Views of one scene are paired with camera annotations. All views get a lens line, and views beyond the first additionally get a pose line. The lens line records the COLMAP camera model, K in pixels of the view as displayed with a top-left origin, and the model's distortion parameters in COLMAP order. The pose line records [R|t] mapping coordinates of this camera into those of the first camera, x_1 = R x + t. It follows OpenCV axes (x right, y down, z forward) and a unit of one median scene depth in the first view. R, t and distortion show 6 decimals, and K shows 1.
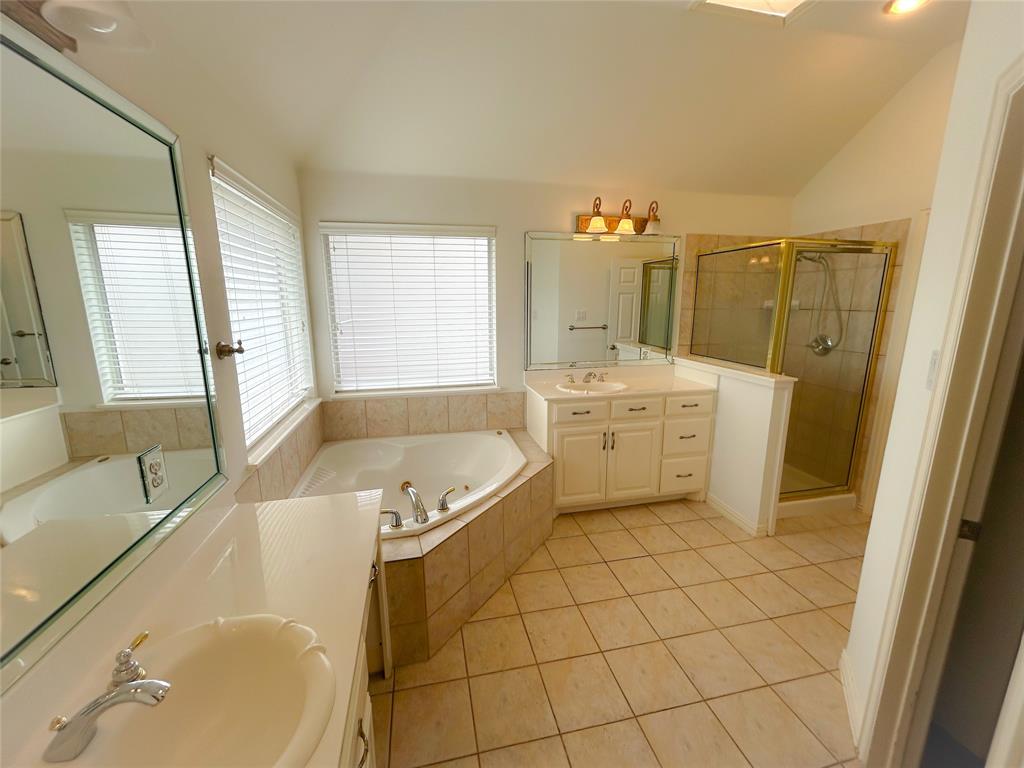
lens RADIAL K [[416.2, 0, 510.9], [0, 416.2, 384.0], [0, 0, 1]] dist [-0.000063, -0.000214]
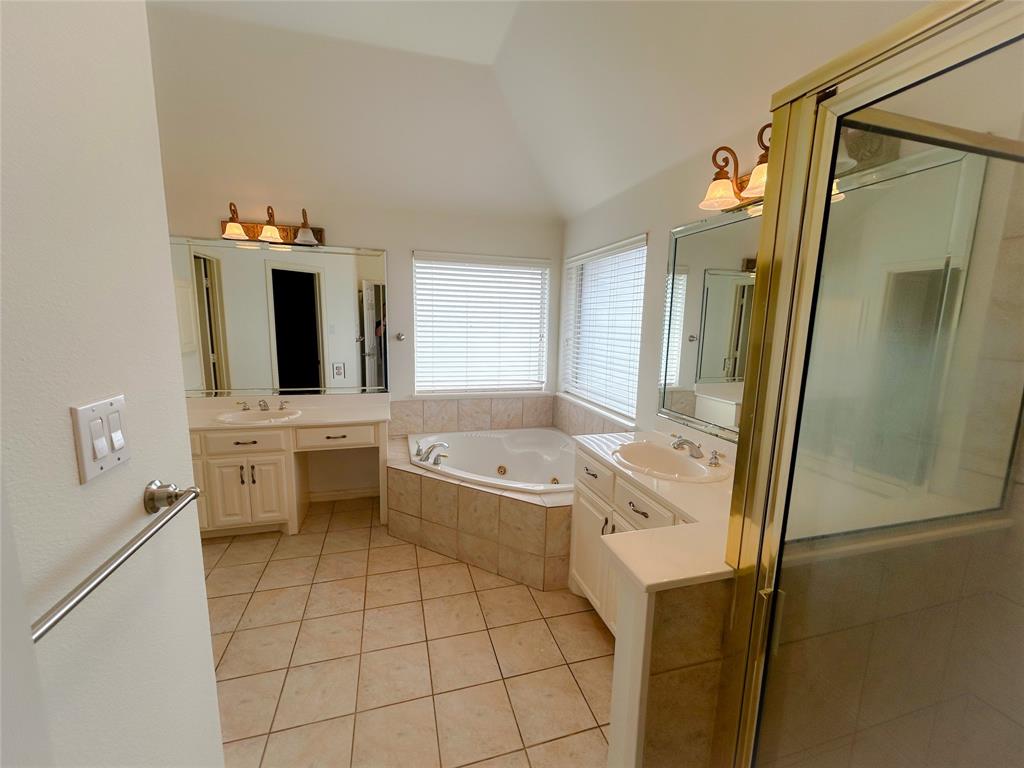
lens RADIAL K [[416.2, 0, 510.9], [0, 416.2, 384.0], [0, 0, 1]] dist [-0.000063, -0.000214]
pose [[0.059610, 0.155774, -0.985992, 1.134900], [-0.222533, 0.964966, 0.138998, -0.200157], [0.973101, 0.211130, 0.092187, 1.008590]]
